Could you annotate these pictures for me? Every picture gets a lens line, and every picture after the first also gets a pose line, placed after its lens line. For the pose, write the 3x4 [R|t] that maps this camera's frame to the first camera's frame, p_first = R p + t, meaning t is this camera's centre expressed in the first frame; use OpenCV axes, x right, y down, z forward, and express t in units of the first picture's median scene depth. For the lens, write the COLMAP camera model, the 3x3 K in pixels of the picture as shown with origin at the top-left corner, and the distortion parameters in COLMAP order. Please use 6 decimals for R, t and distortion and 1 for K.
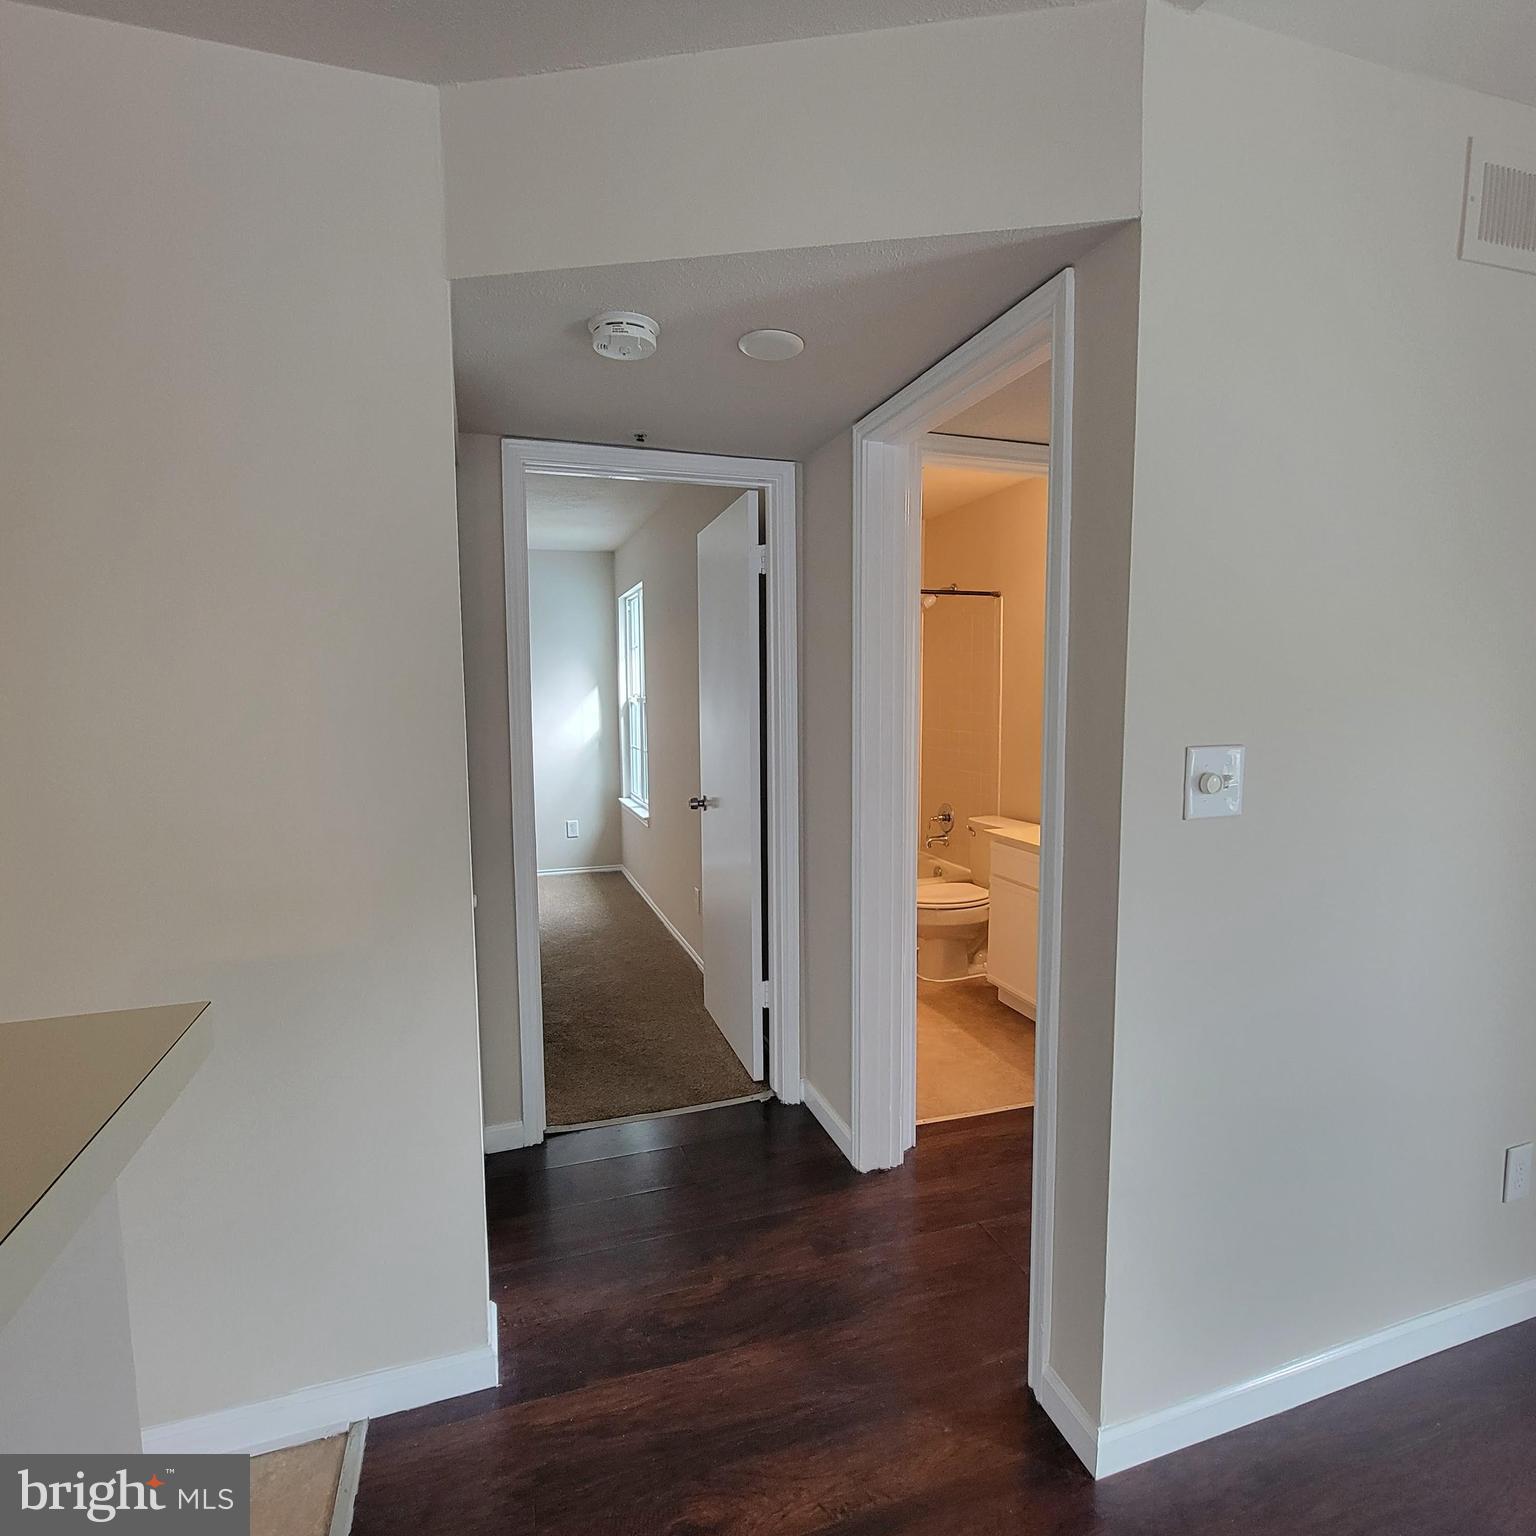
lens RADIAL K [[834.2, 0, 764.1], [0, 834.2, 766.7], [0, 0, 1]] dist [-0.000027, 0.000288]
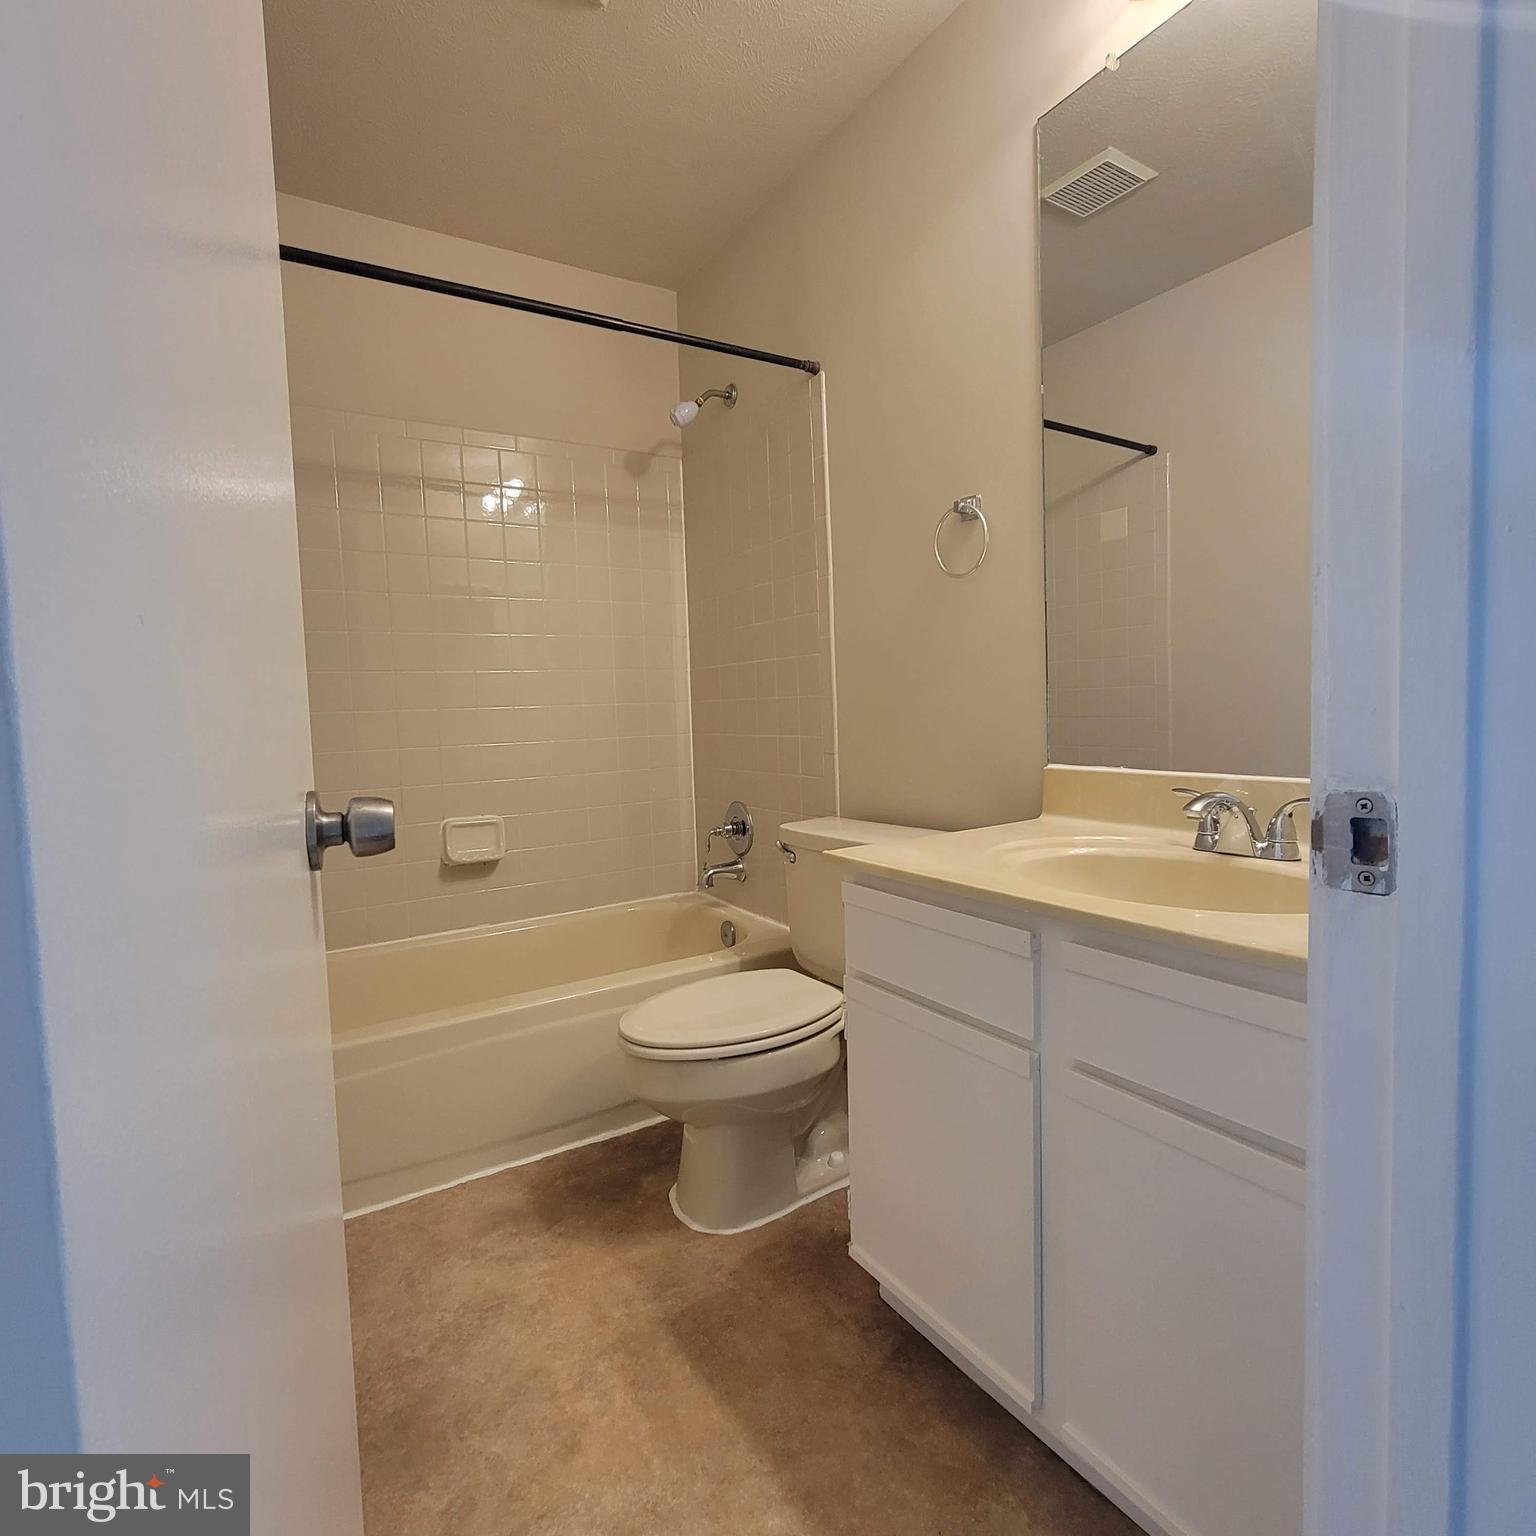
lens RADIAL K [[834.2, 0, 764.1], [0, 834.2, 766.7], [0, 0, 1]] dist [-0.000027, 0.000288]
pose [[0.973253, -0.045468, 0.225193, 0.132317], [0.050281, 0.998612, -0.015682, 0.035796], [-0.224167, 0.026585, 0.974188, 0.543508]]
